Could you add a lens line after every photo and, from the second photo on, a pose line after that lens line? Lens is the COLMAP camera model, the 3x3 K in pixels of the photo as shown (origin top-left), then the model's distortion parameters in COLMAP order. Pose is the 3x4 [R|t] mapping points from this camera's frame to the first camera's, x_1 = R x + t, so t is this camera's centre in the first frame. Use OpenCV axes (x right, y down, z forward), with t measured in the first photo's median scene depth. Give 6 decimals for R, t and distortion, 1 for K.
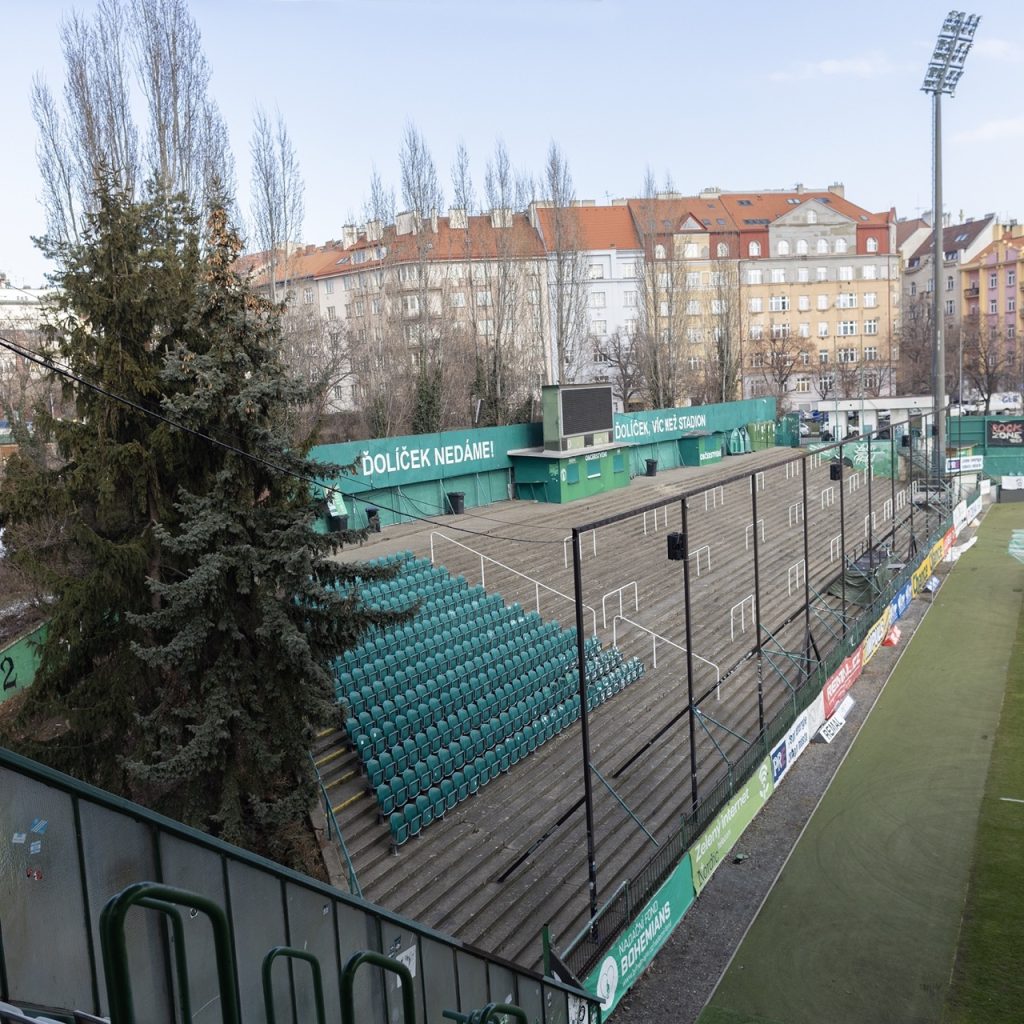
lens RADIAL K [[1059.4, 0, 512.0], [0, 1059.4, 512.0], [0, 0, 1]] dist [0.005129, -0.004381]
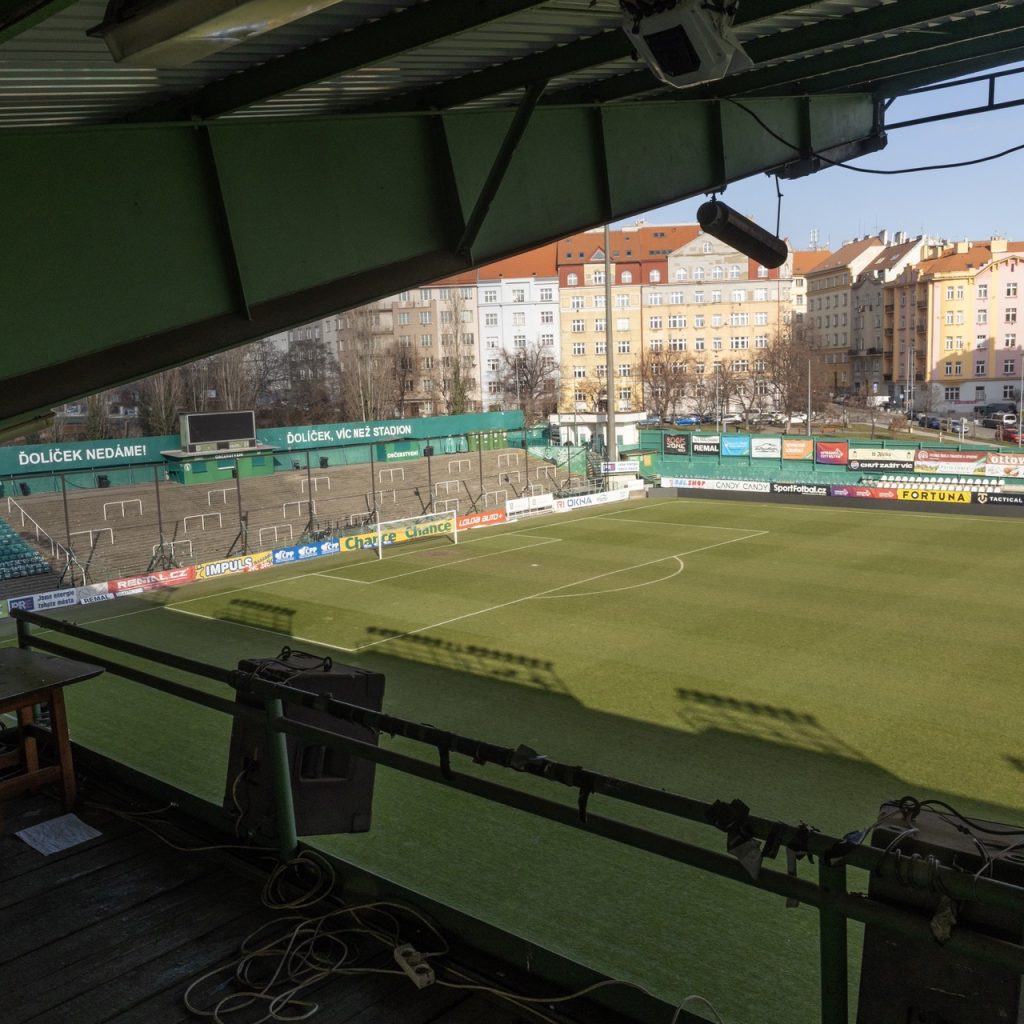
lens RADIAL K [[1048.6, 0, 512.0], [0, 1048.6, 512.0], [0, 0, 1]] dist [0.000967, 0.013941]
pose [[0.972517, 0.049100, -0.227597, 0.562015], [-0.042761, 0.998550, 0.032702, -0.024487], [0.228873, -0.022071, 0.973206, -0.295863]]
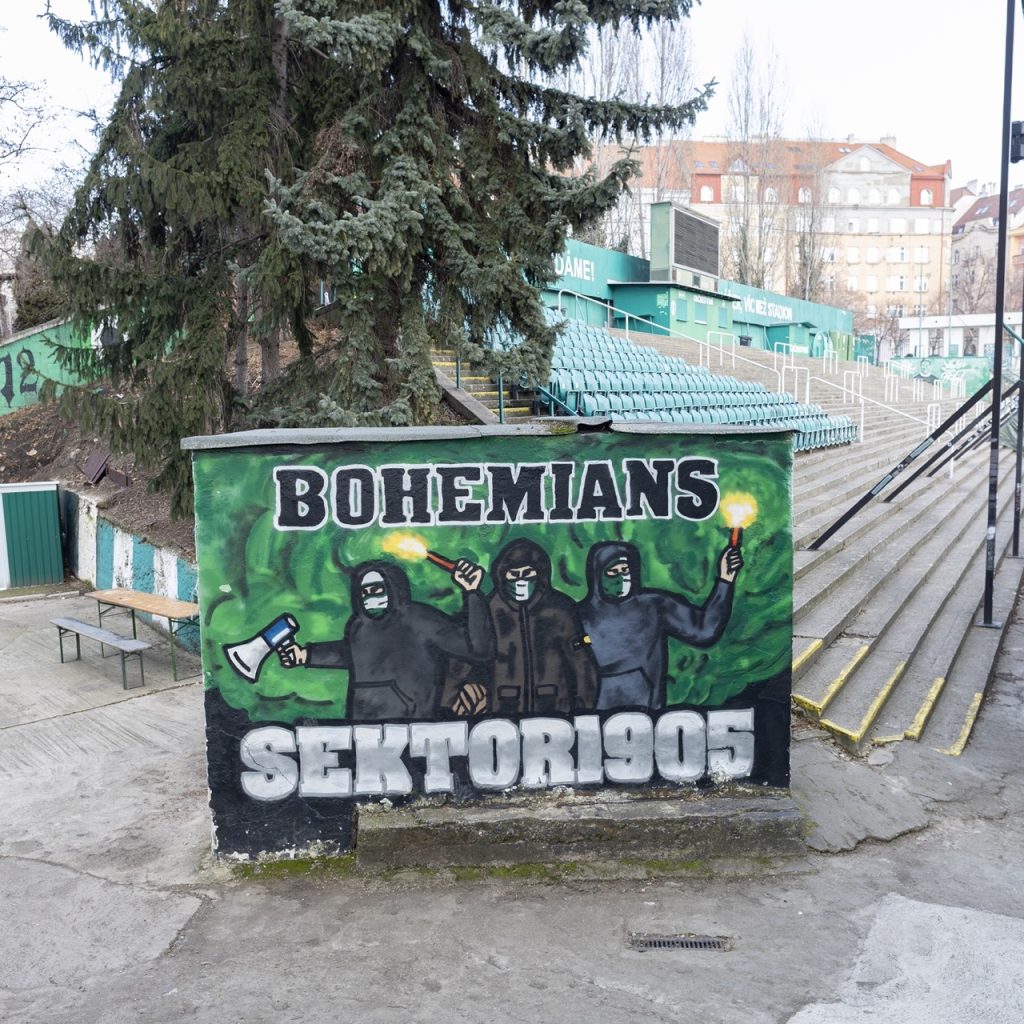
lens RADIAL K [[1048.6, 0, 512.0], [0, 1048.6, 512.0], [0, 0, 1]] dist [0.000967, 0.013941]
pose [[0.999357, 0.035440, 0.005487, -0.047121], [-0.035411, 0.999359, -0.005213, 0.081443], [-0.005668, 0.005015, 0.999971, 0.091655]]
